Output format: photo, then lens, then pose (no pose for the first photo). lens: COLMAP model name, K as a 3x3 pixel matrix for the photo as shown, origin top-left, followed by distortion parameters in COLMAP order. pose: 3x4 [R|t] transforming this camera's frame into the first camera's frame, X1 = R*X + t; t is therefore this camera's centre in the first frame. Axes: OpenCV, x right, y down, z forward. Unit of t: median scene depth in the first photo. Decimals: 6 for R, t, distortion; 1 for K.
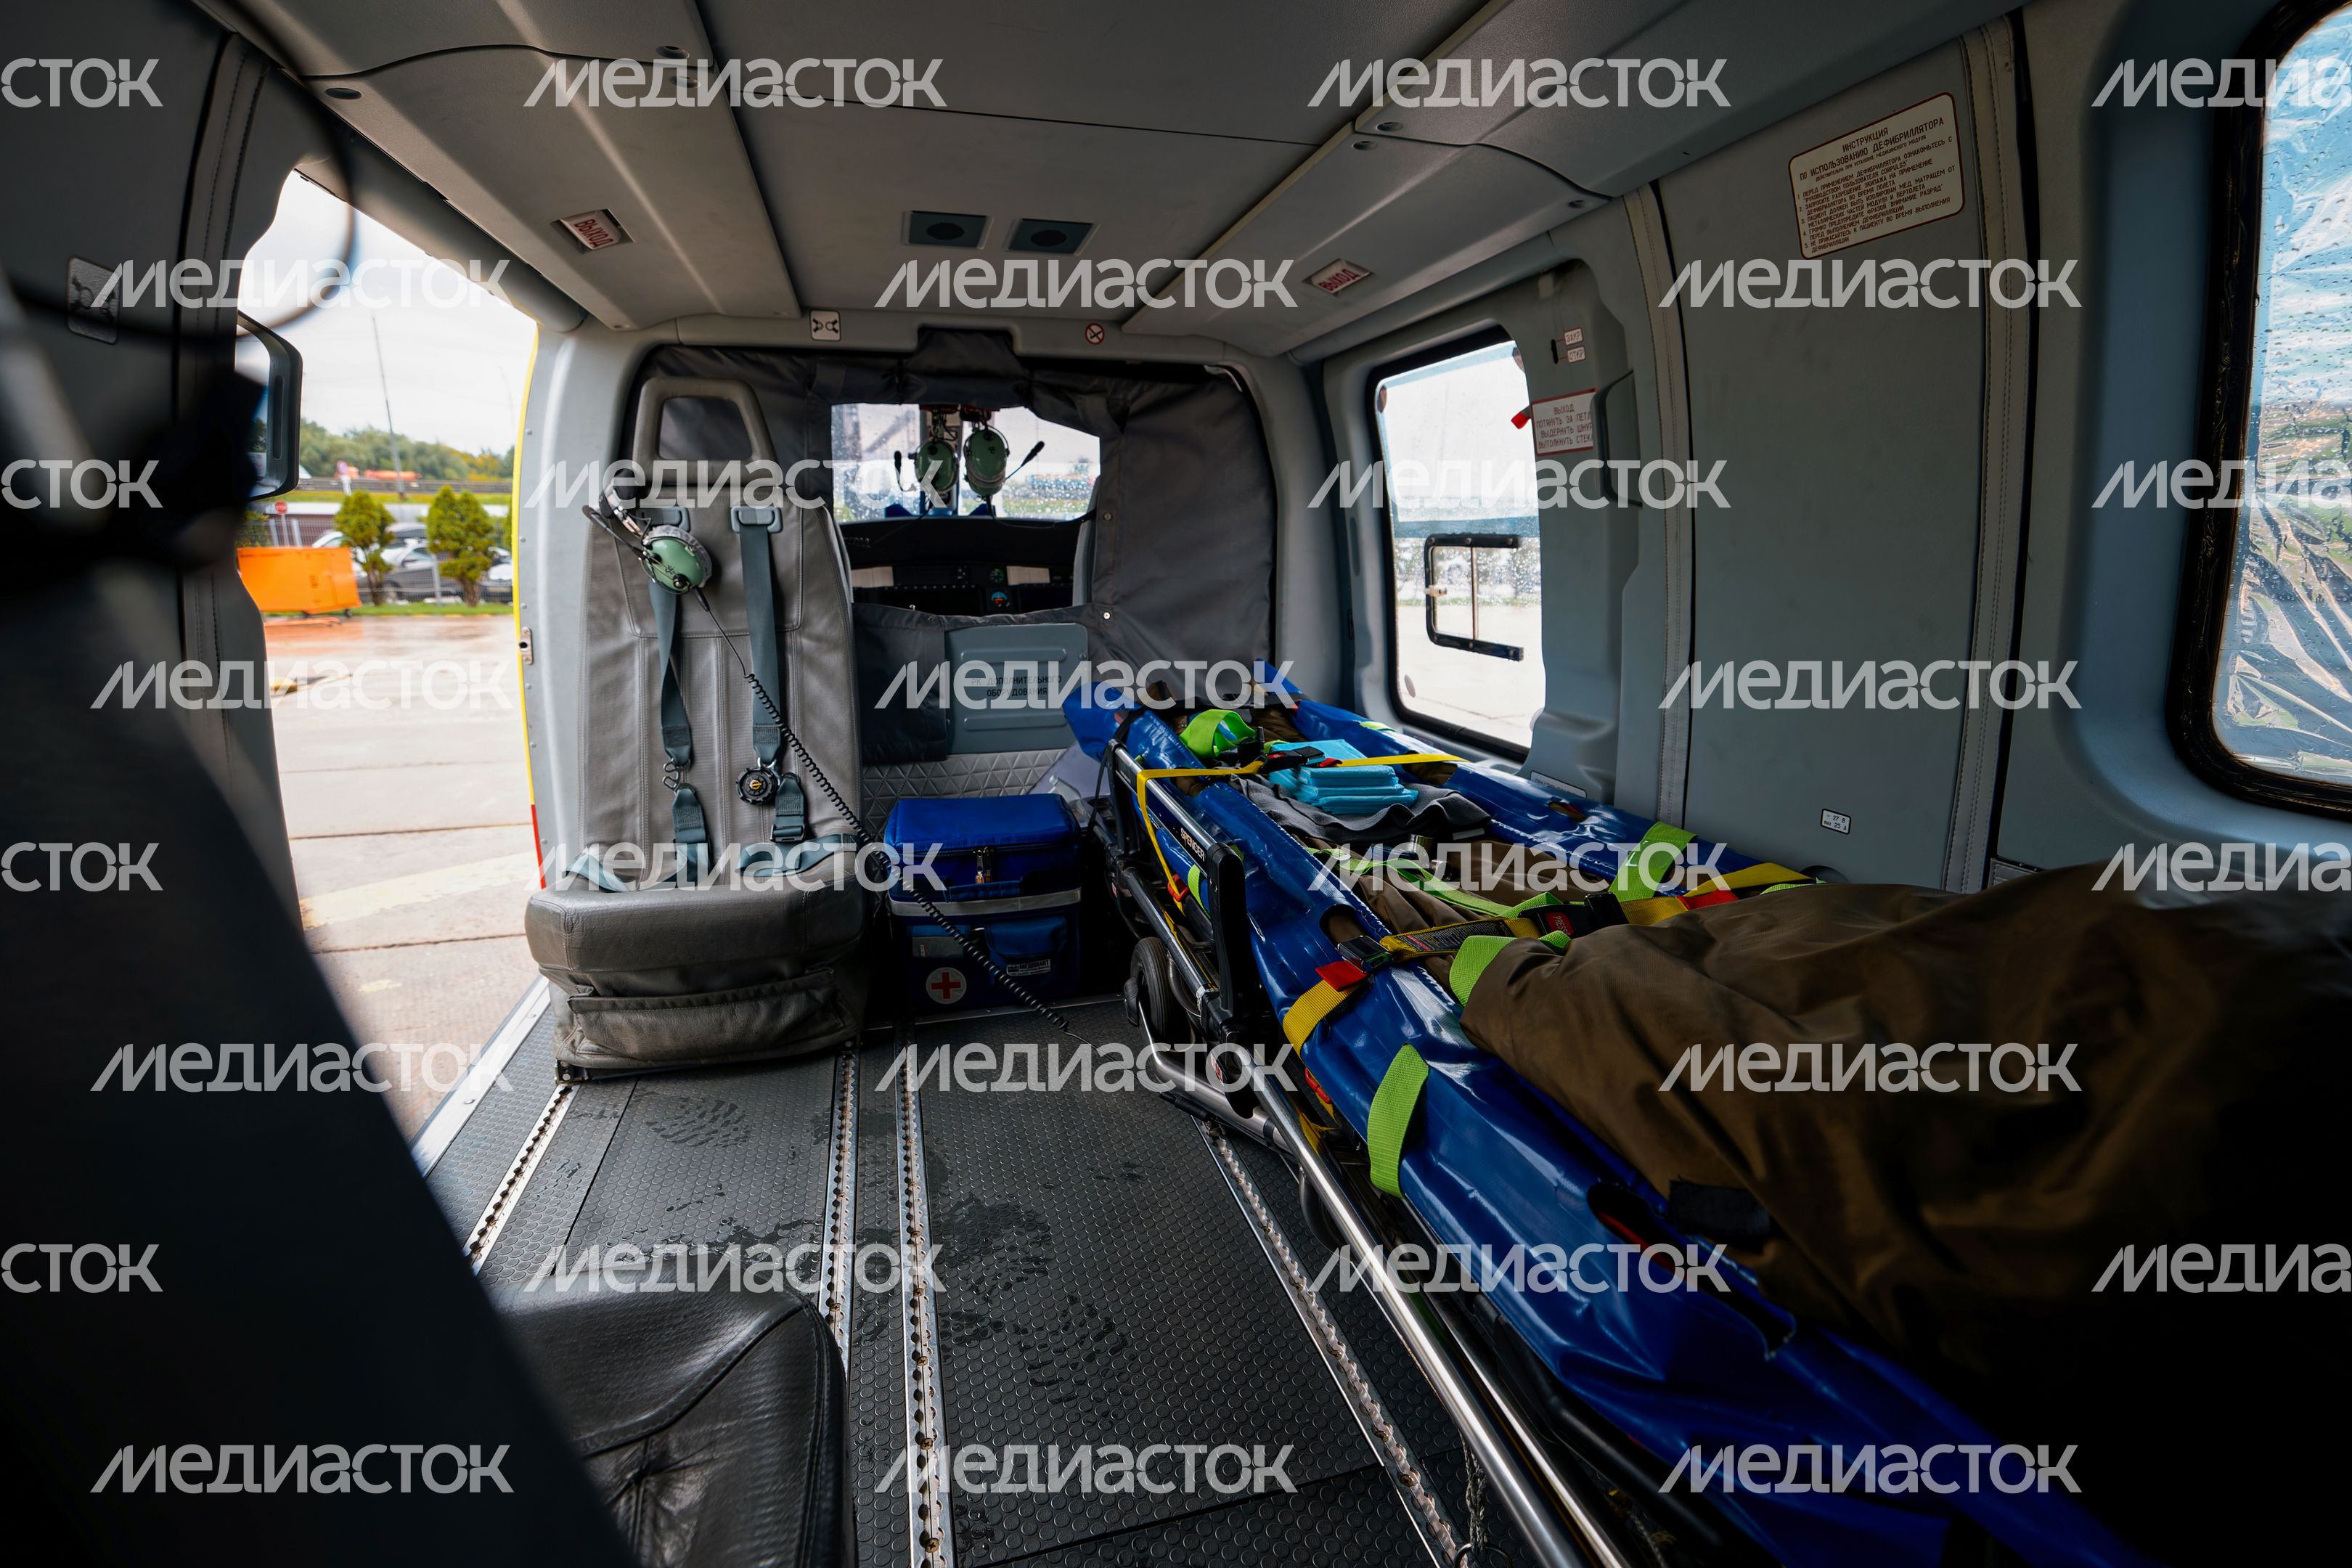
lens RADIAL K [[1044.2, 0, 1169.9], [0, 1044.2, 768.2], [0, 0, 1]] dist [0.003058, 0.000513]
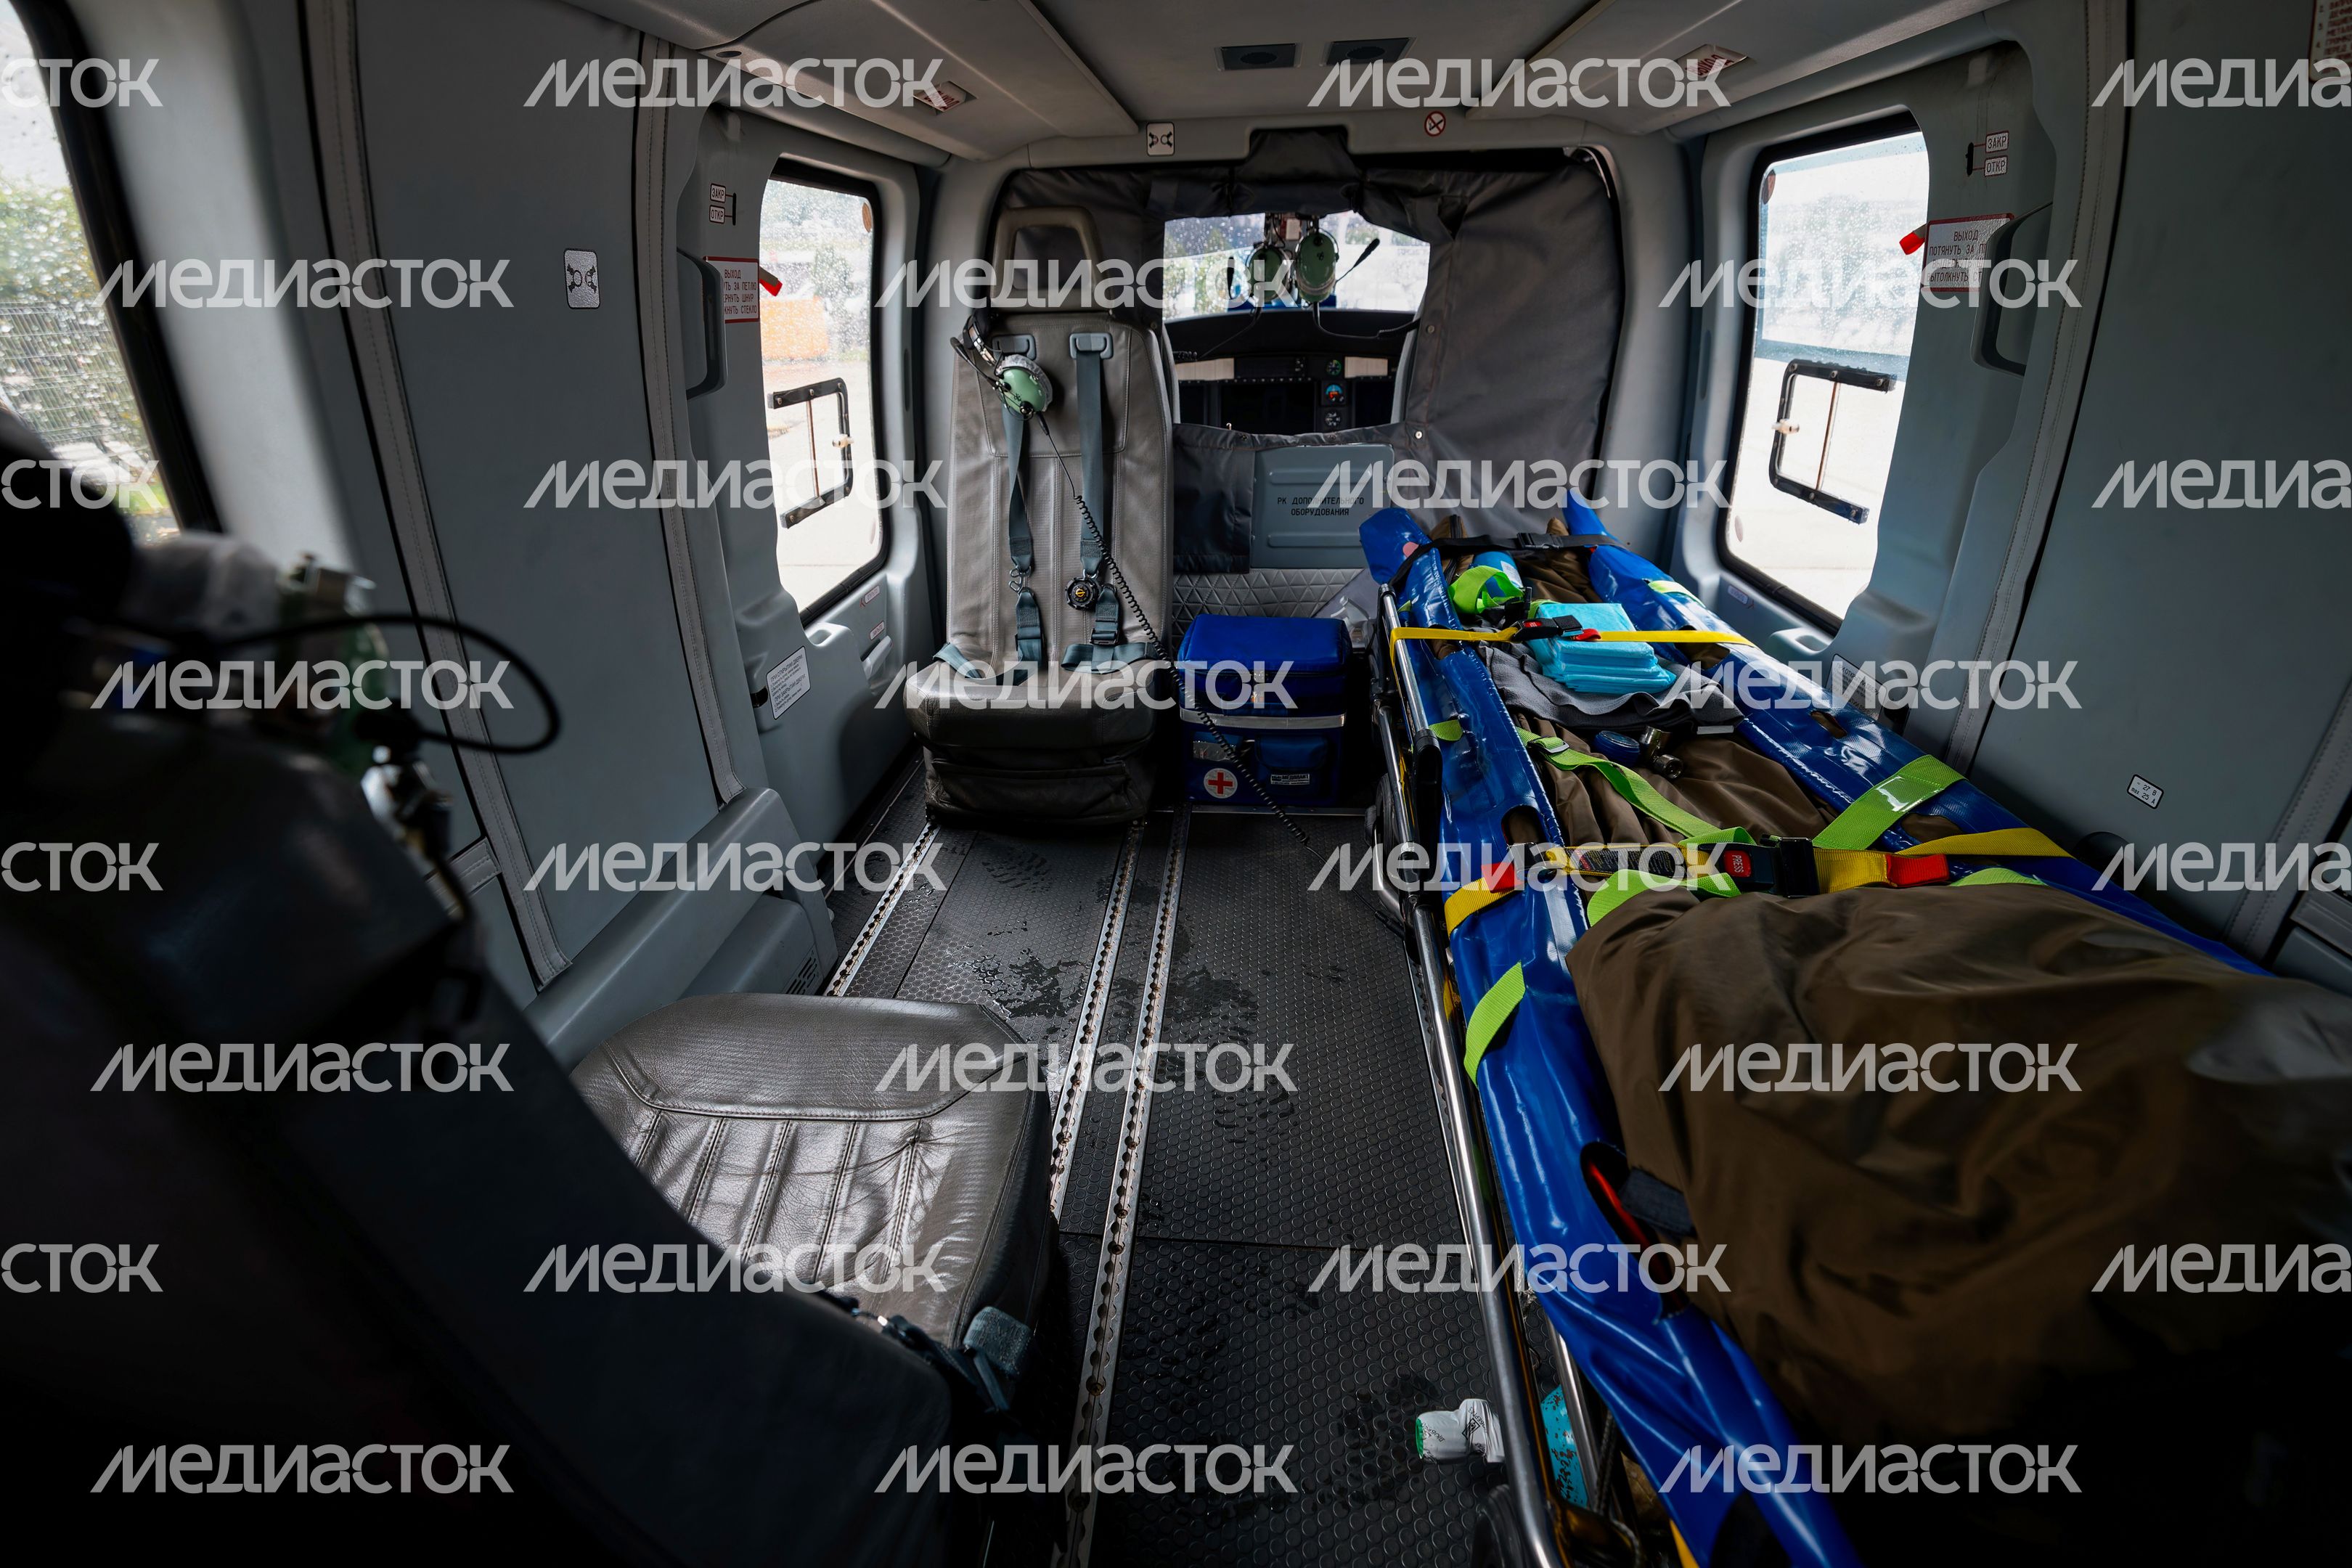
lens RADIAL K [[988.7, 0, 1176.0], [0, 988.7, 784.0], [0, 0, 1]] dist [0.000203, 0.010686]
pose [[0.940261, 0.144366, -0.308332, 0.076951], [-0.059323, 0.961263, 0.269174, -0.082467], [0.335247, -0.234802, 0.912402, -0.027429]]
